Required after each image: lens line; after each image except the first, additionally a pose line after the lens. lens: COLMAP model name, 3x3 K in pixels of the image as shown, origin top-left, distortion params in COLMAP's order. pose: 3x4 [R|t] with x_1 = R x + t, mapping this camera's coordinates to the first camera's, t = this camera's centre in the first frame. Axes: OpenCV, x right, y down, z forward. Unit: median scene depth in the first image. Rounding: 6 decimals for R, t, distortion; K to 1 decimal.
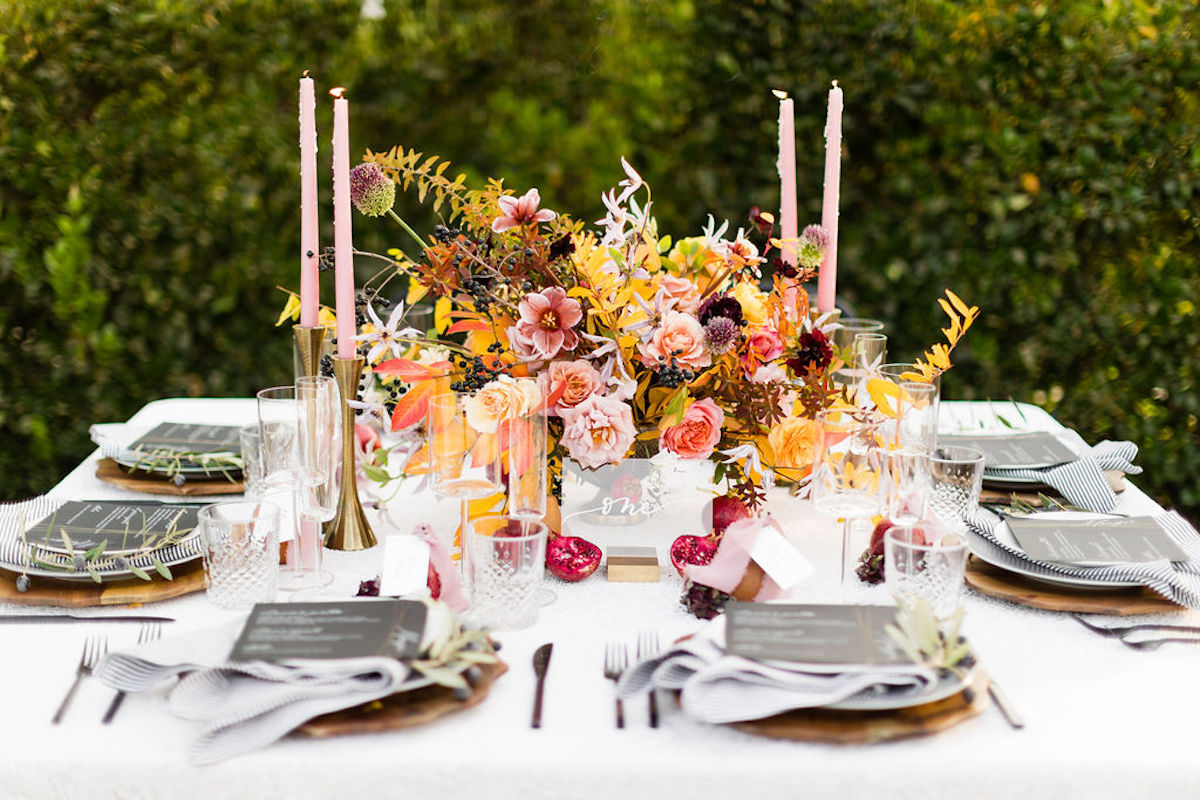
lens RADIAL K [[1832.8, 0, 597.9], [0, 1832.8, 443.4], [0, 0, 1]] dist [0.014544, 0.000000]
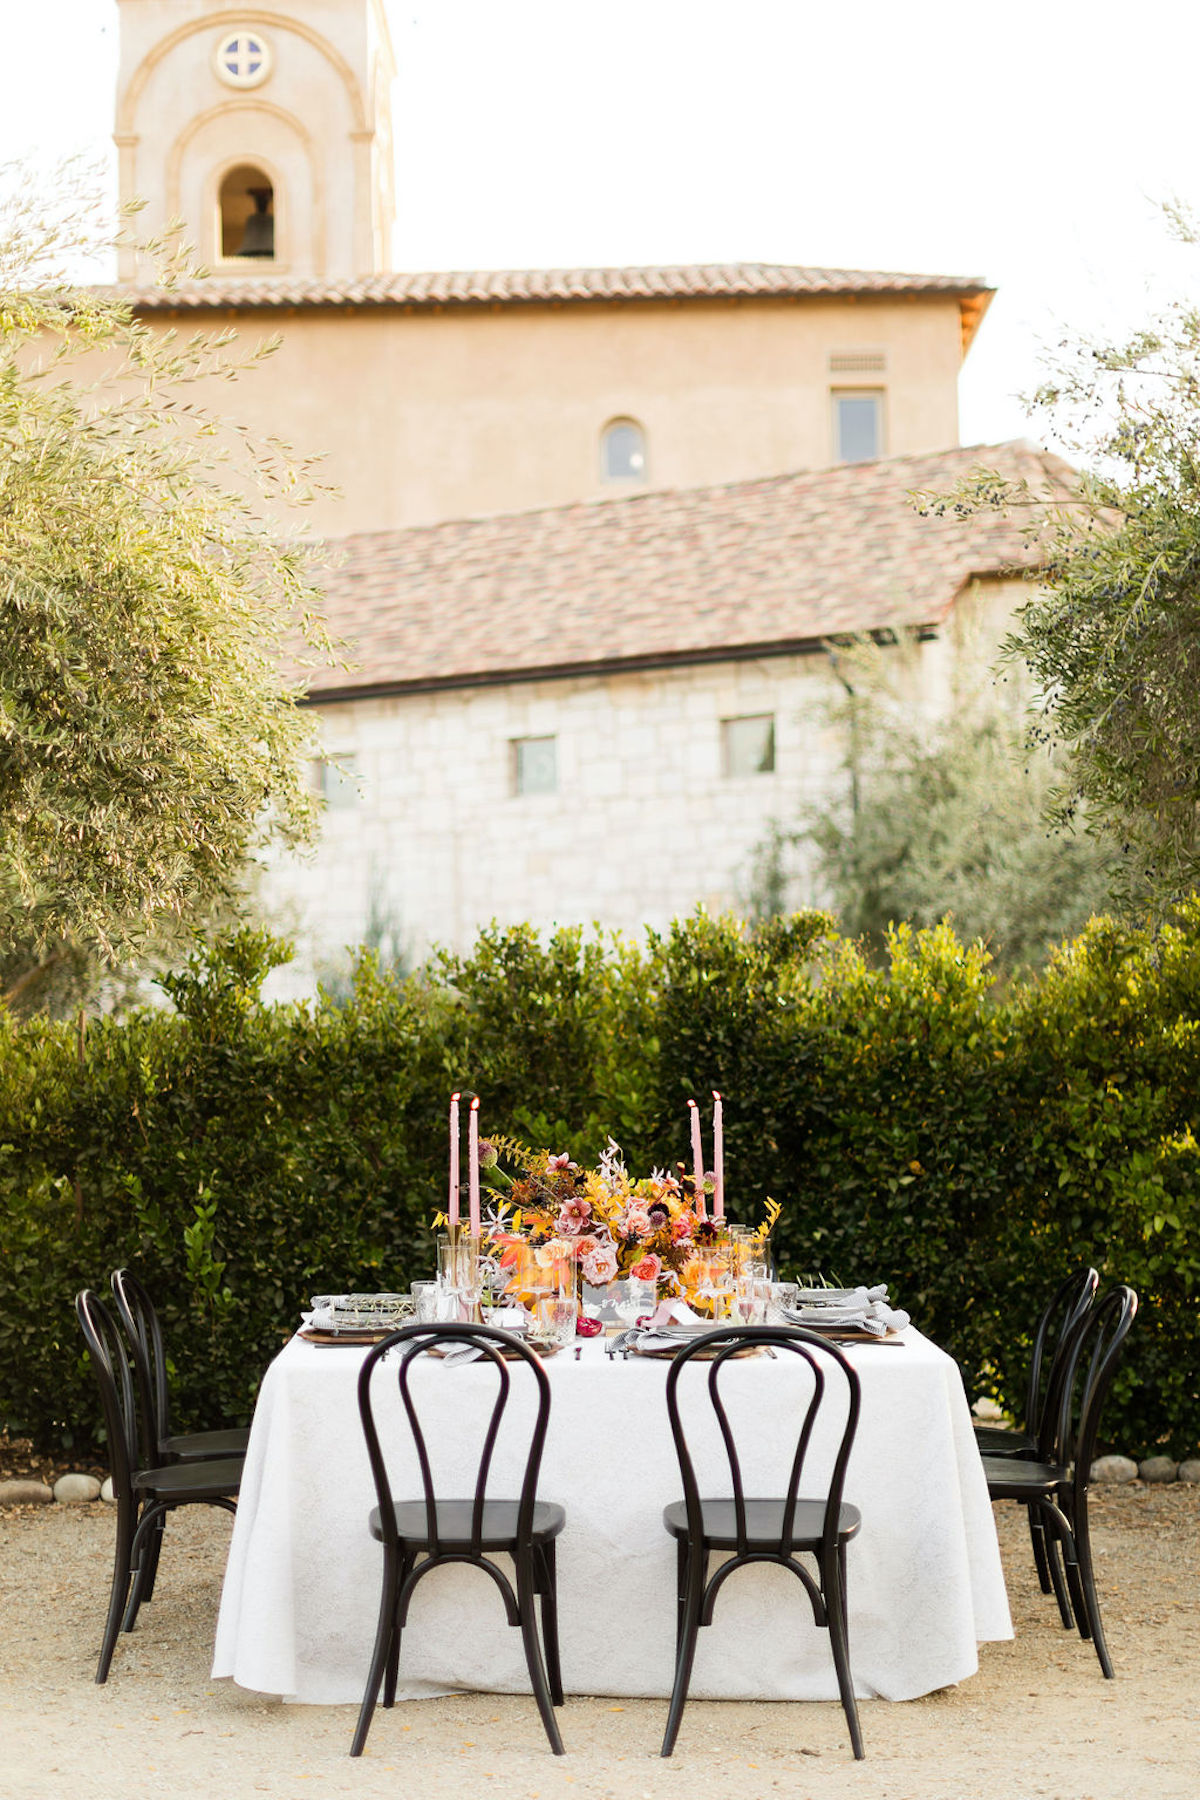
lens RADIAL K [[3064.1, 0, 606.0], [0, 3064.1, 911.0], [0, 0, 1]] dist [0.046002, 0.000000]
pose [[0.999768, -0.019116, 0.009912, -0.009728], [0.020990, 0.967877, -0.250547, 0.237263], [-0.004804, 0.250696, 0.968054, -1.232752]]
